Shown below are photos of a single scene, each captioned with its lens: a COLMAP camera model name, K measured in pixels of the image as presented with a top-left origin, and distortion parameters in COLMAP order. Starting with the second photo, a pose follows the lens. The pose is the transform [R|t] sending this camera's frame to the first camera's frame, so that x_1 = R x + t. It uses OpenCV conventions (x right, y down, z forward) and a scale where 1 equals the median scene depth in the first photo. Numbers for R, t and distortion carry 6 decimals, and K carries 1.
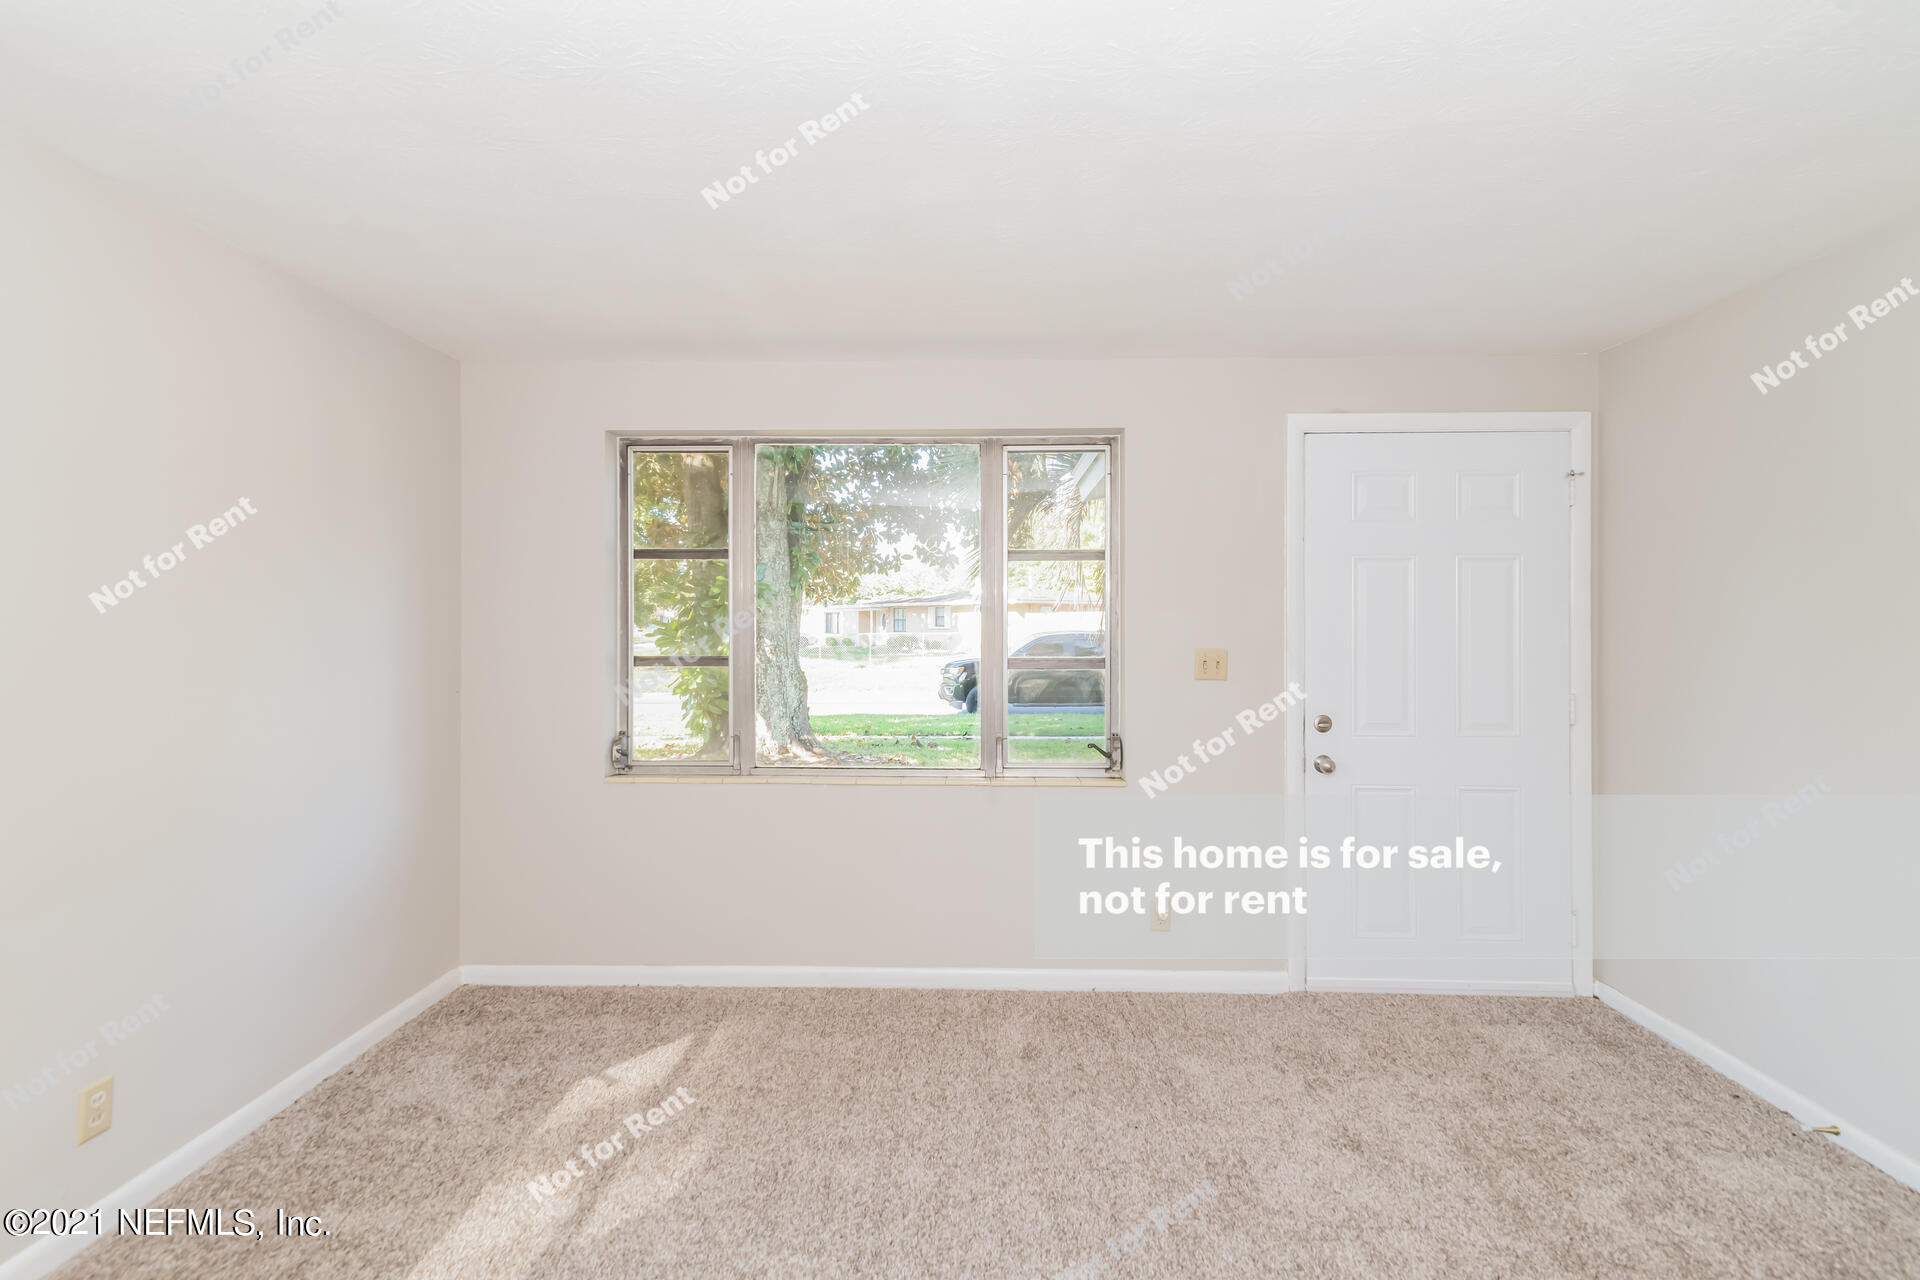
lens RADIAL K [[893.1, 0, 960.4], [0, 893.1, 618.1], [0, 0, 1]] dist [0.024515, -0.001682]
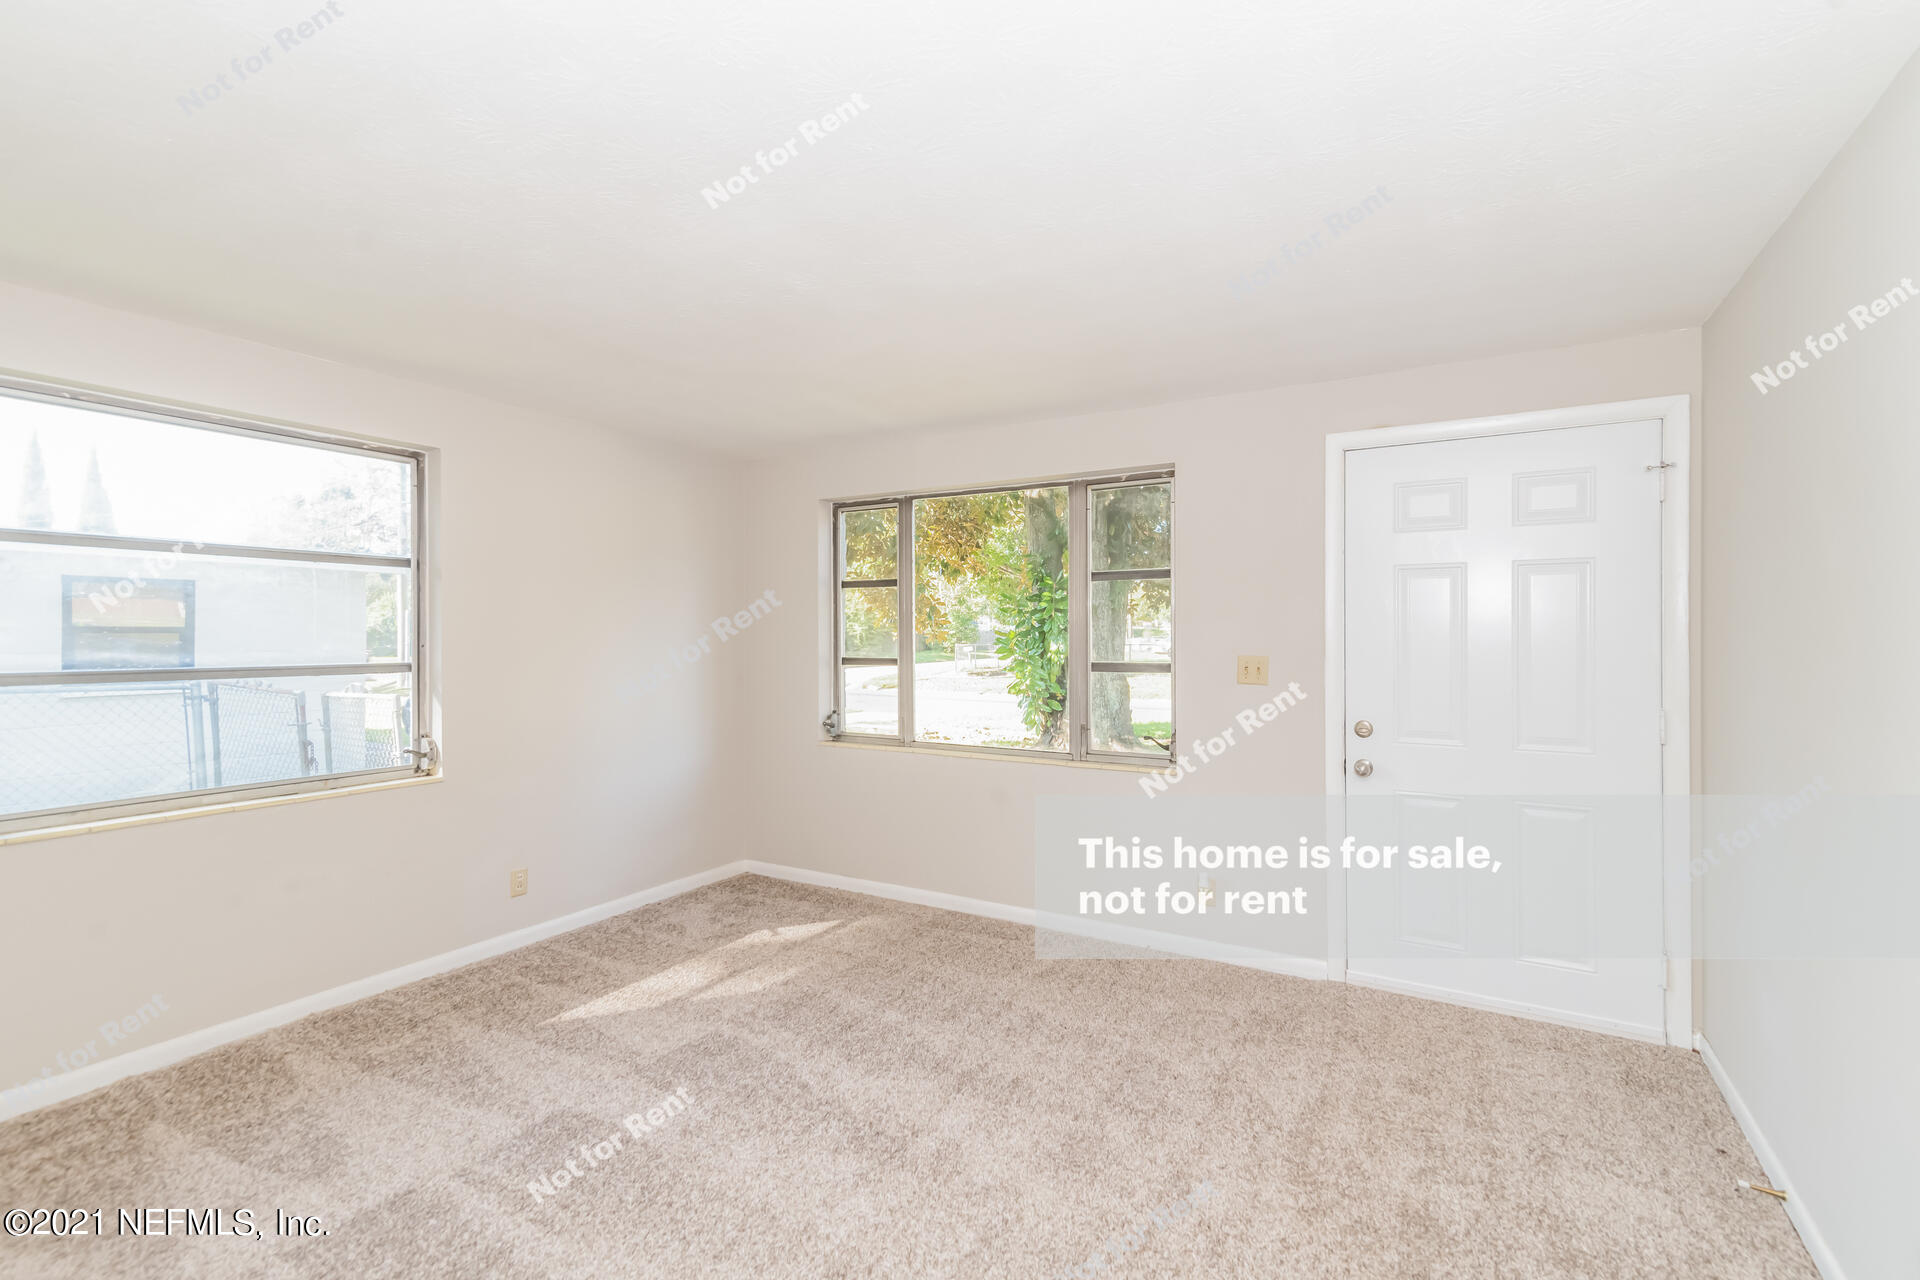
lens RADIAL K [[873.6, 0, 960.0], [0, 873.6, 640.0], [0, 0, 1]] dist [0.030542, 0.000059]
pose [[0.874876, 0.001571, -0.484345, 0.493721], [0.004813, 0.999917, 0.011938, -0.000522], [0.484324, -0.012775, 0.874796, -0.116934]]
